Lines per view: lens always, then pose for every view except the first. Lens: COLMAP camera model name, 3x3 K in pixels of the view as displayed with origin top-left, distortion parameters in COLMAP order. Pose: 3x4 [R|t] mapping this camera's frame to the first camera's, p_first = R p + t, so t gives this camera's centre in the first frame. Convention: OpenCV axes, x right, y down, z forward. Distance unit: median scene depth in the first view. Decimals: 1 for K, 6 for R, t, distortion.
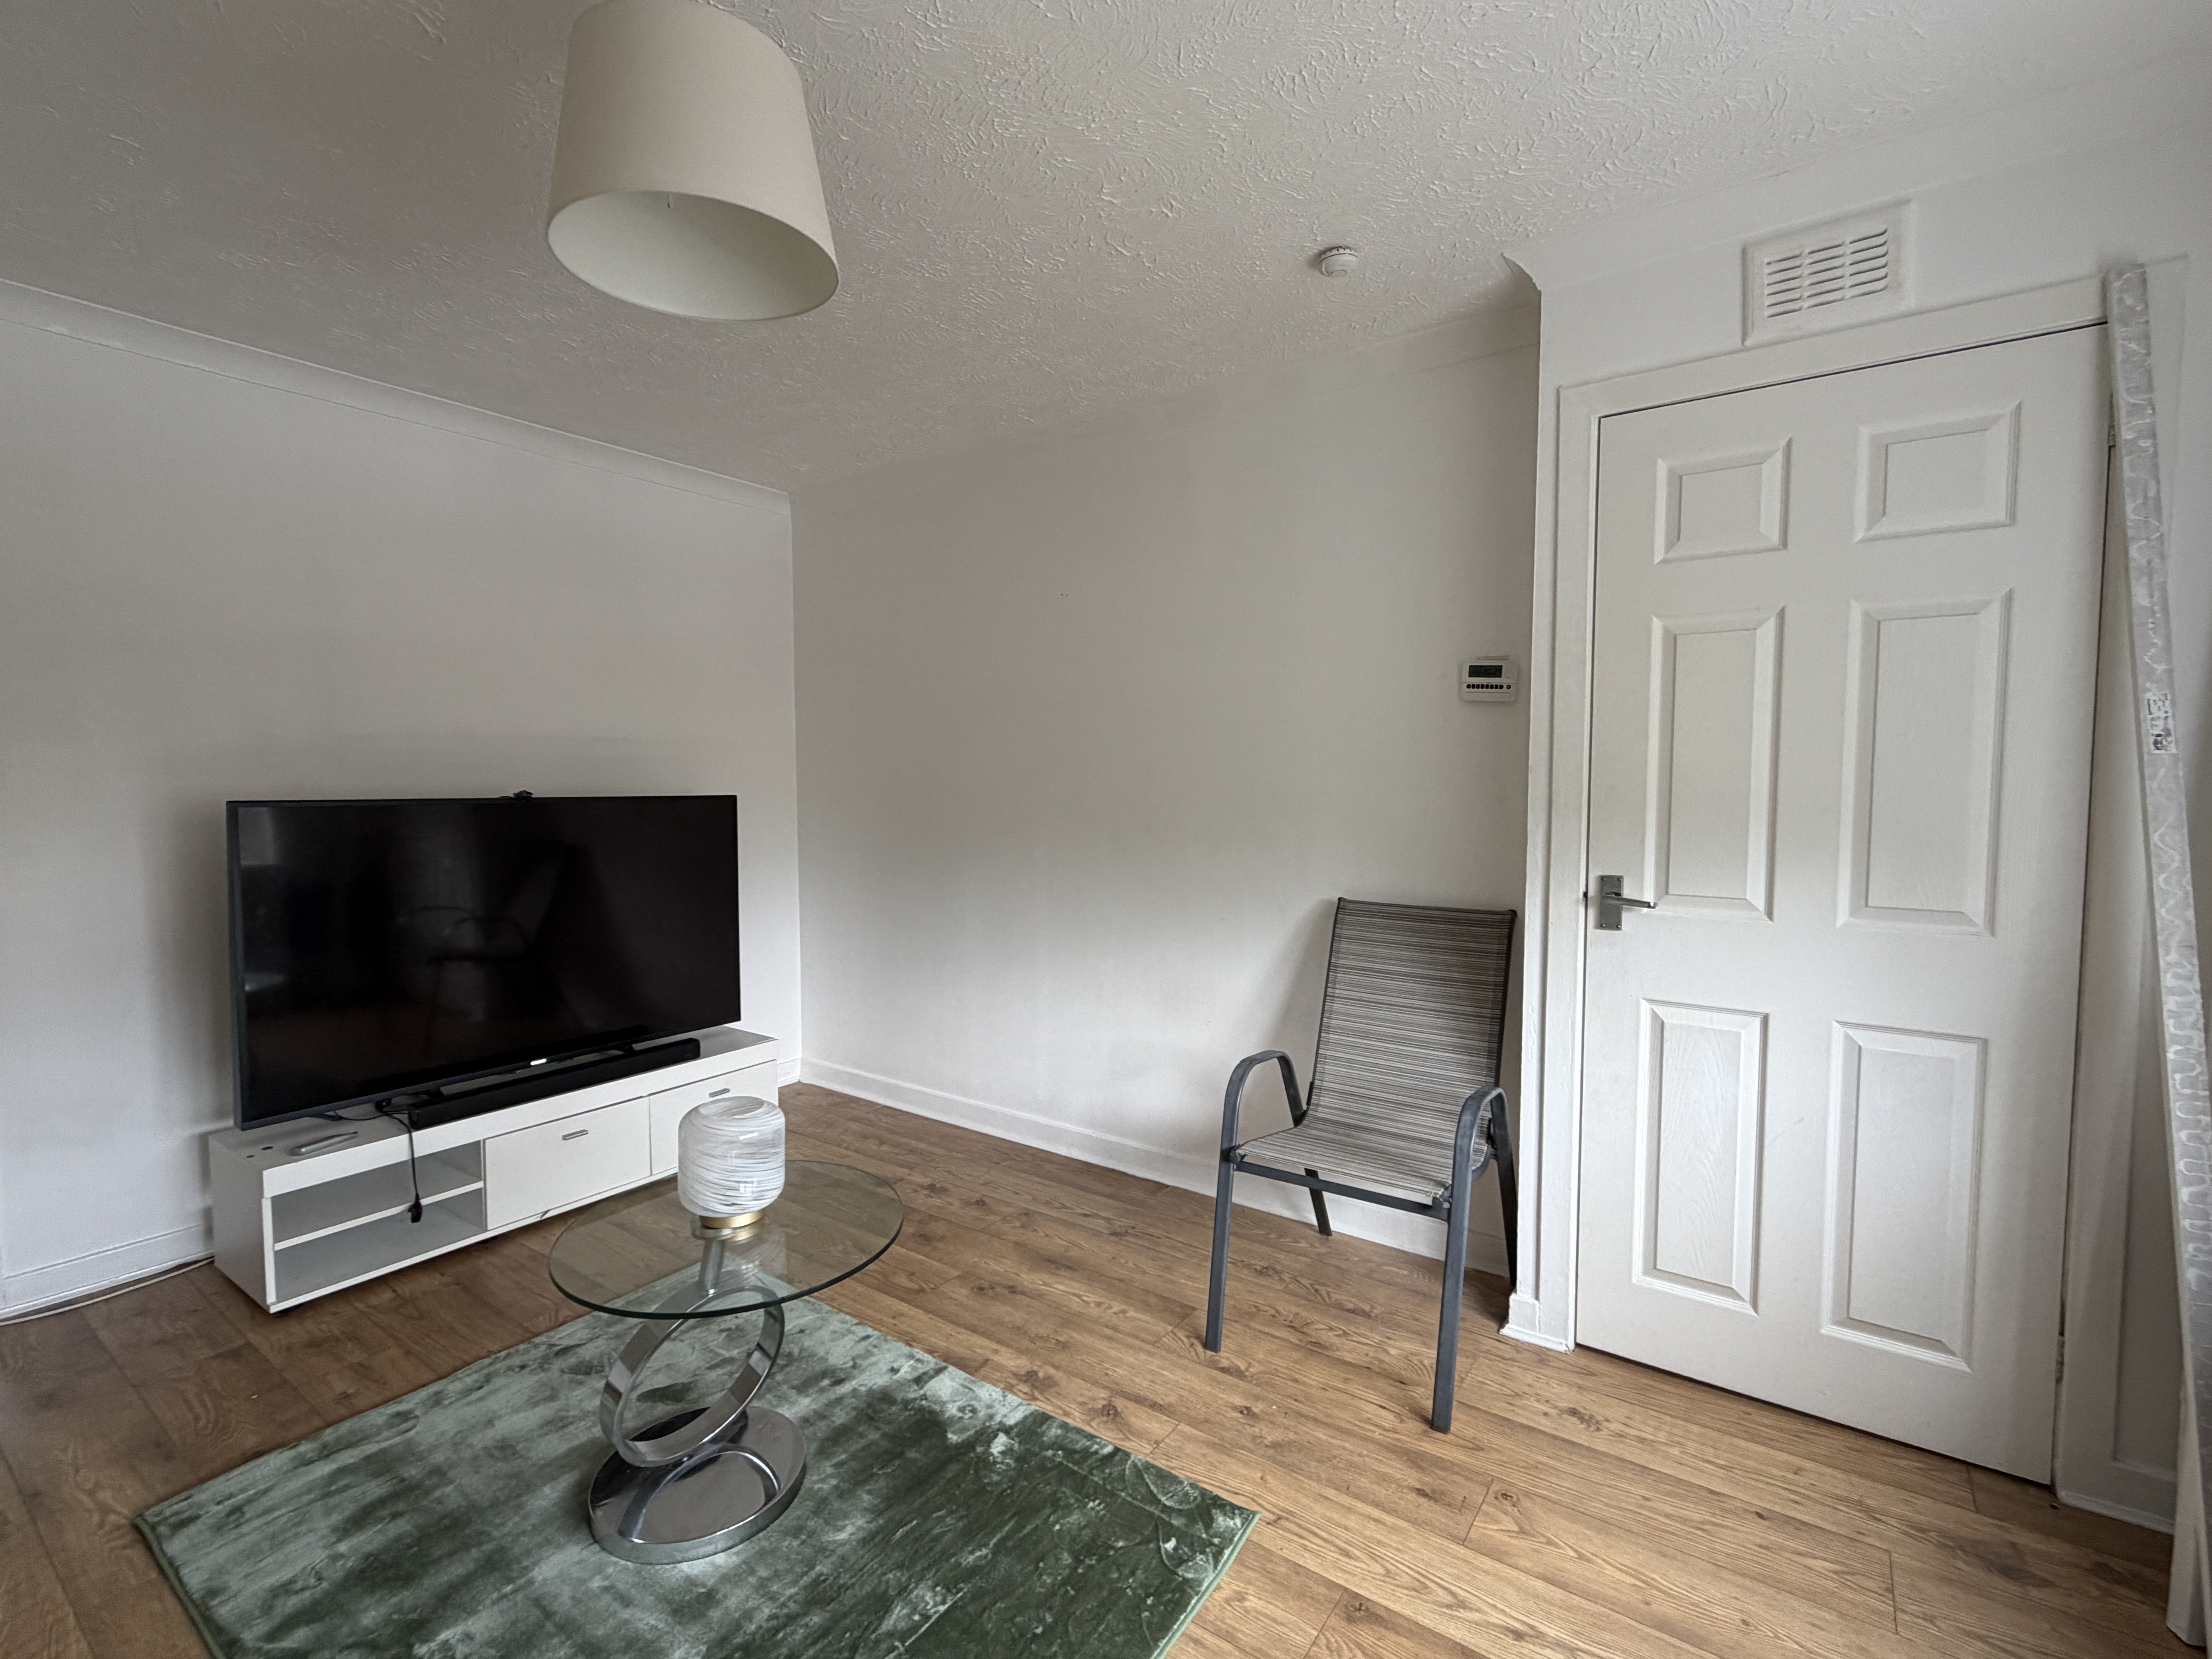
lens RADIAL K [[1019.8, 0, 1106.8], [0, 1019.8, 828.8], [0, 0, 1]] dist [-0.002378, -0.000392]
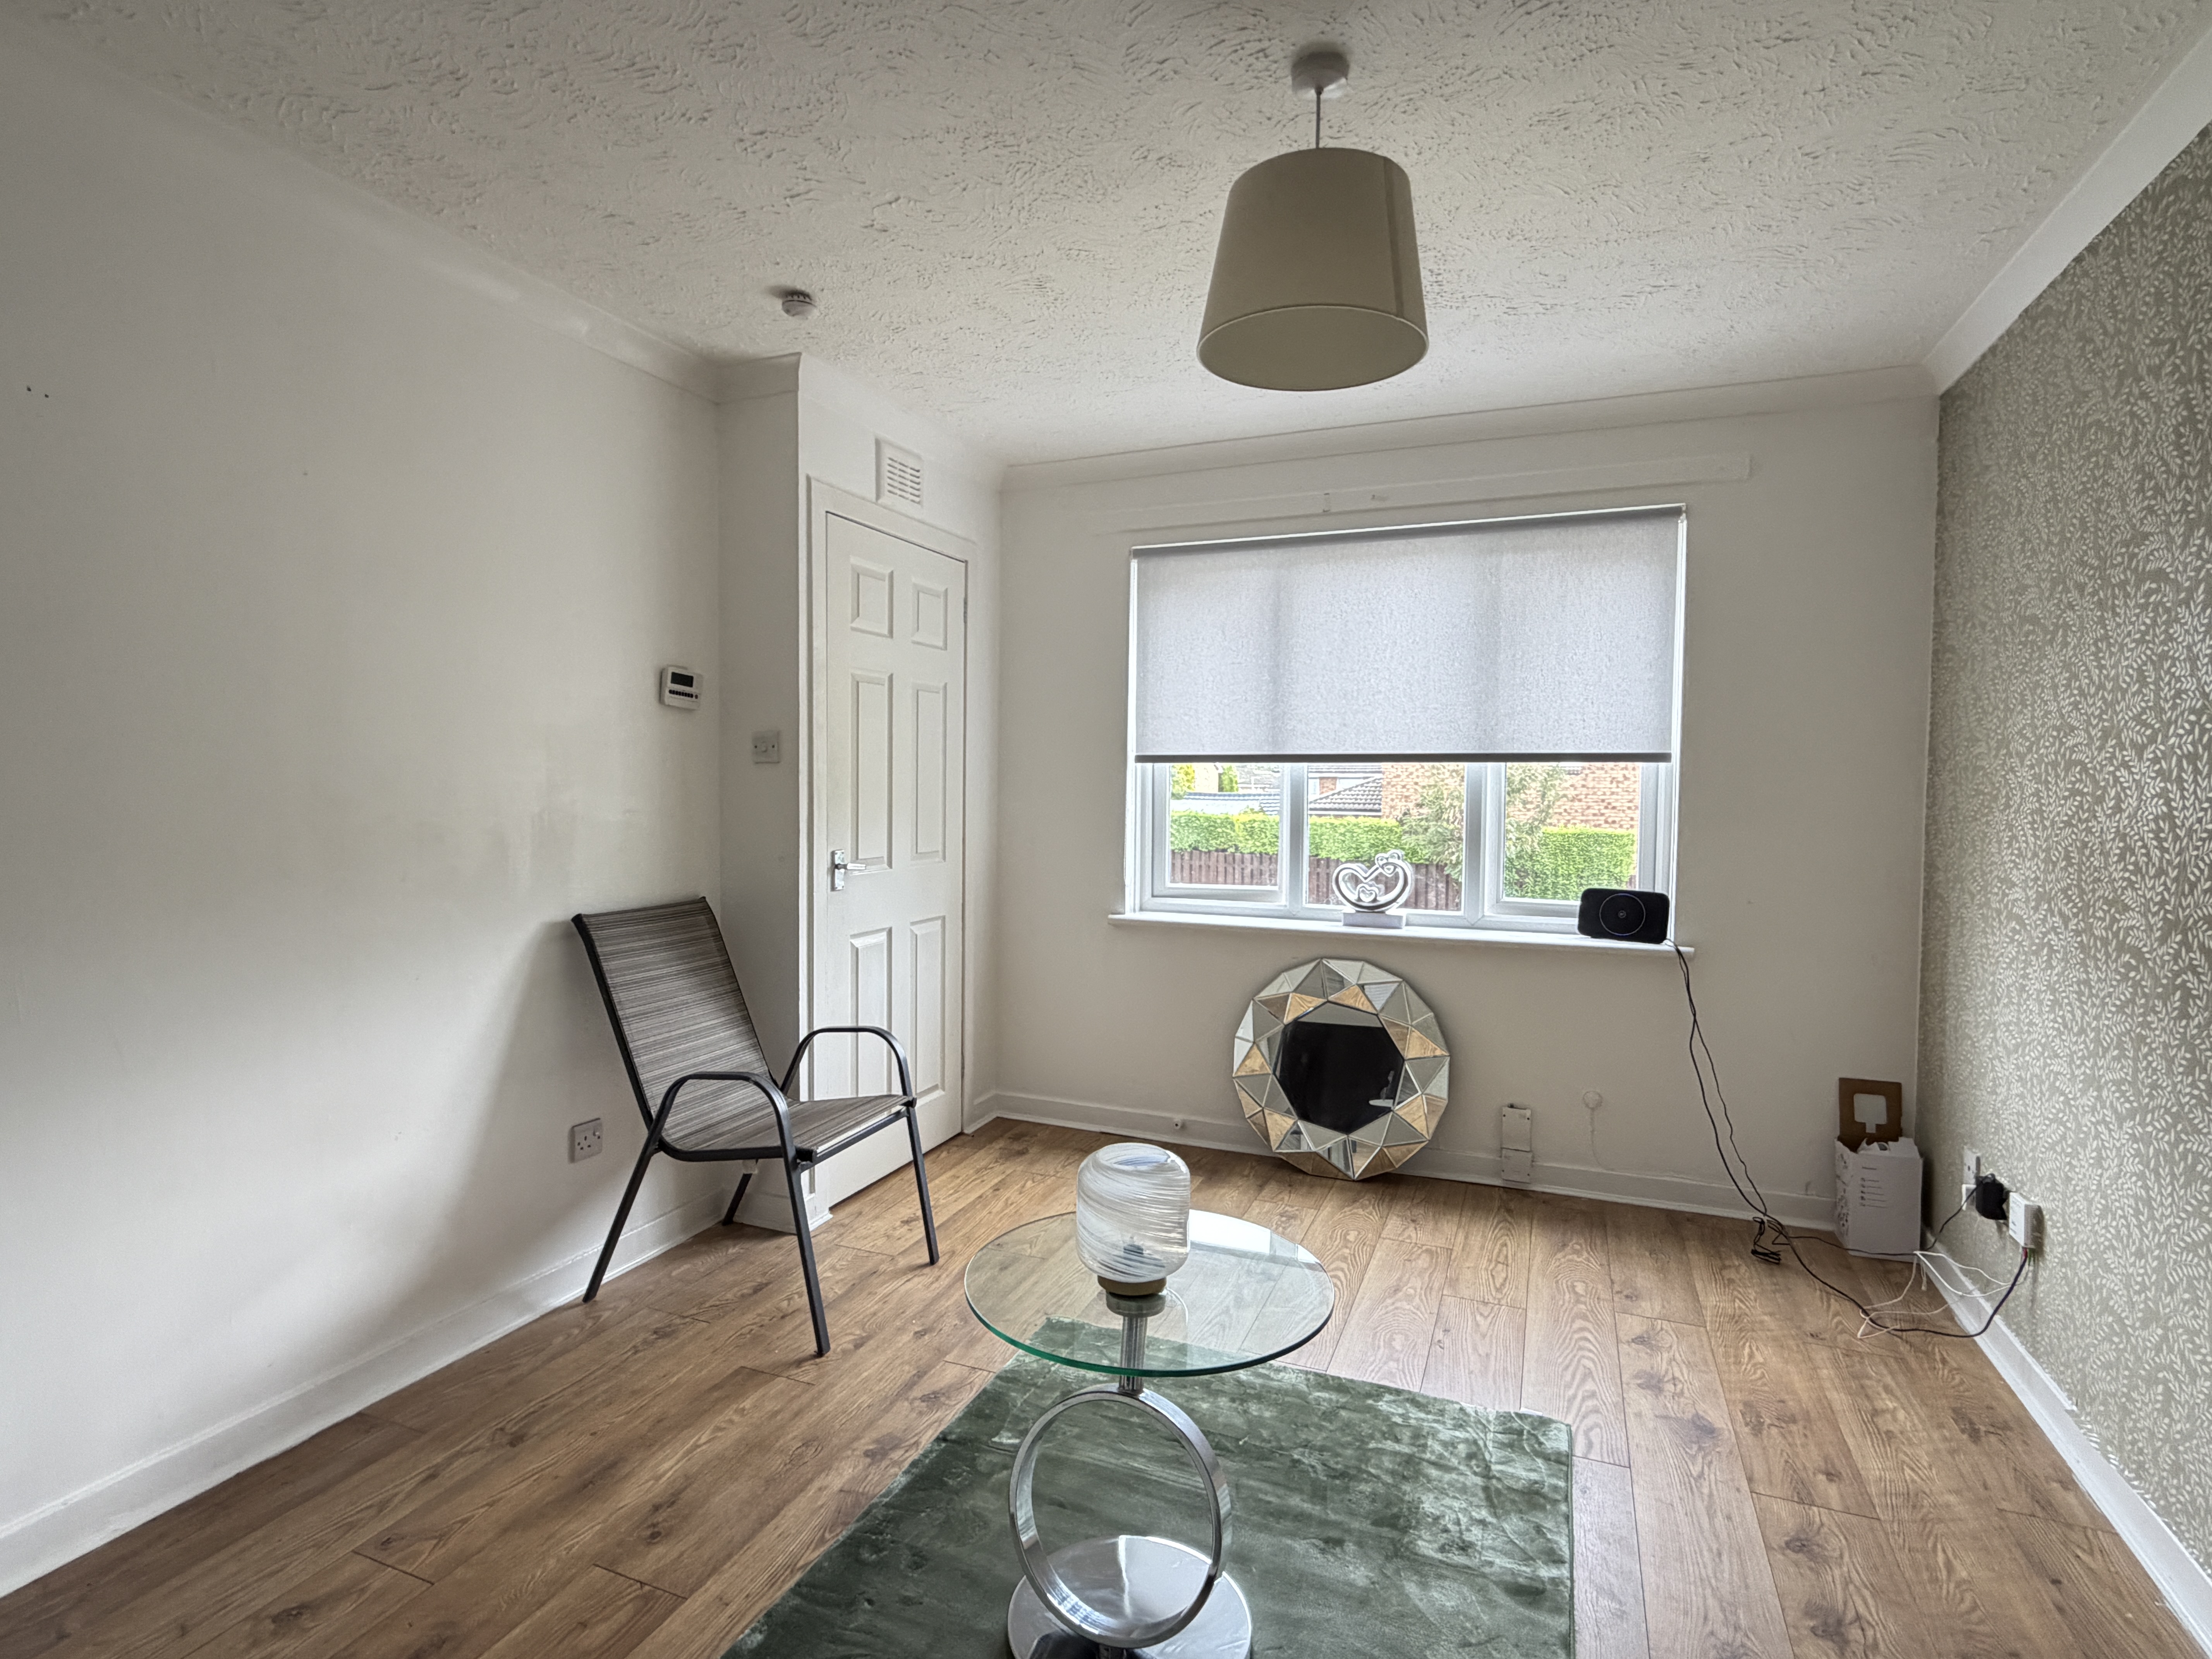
lens RADIAL K [[1113.6, 0, 1105.6], [0, 1113.6, 826.0], [0, 0, 1]] dist [0.002598, -0.001878]
pose [[-0.238359, -0.039601, 0.970369, -0.944699], [0.045633, 0.997608, 0.051922, -0.043531], [-0.970104, 0.056657, -0.235982, 0.910935]]
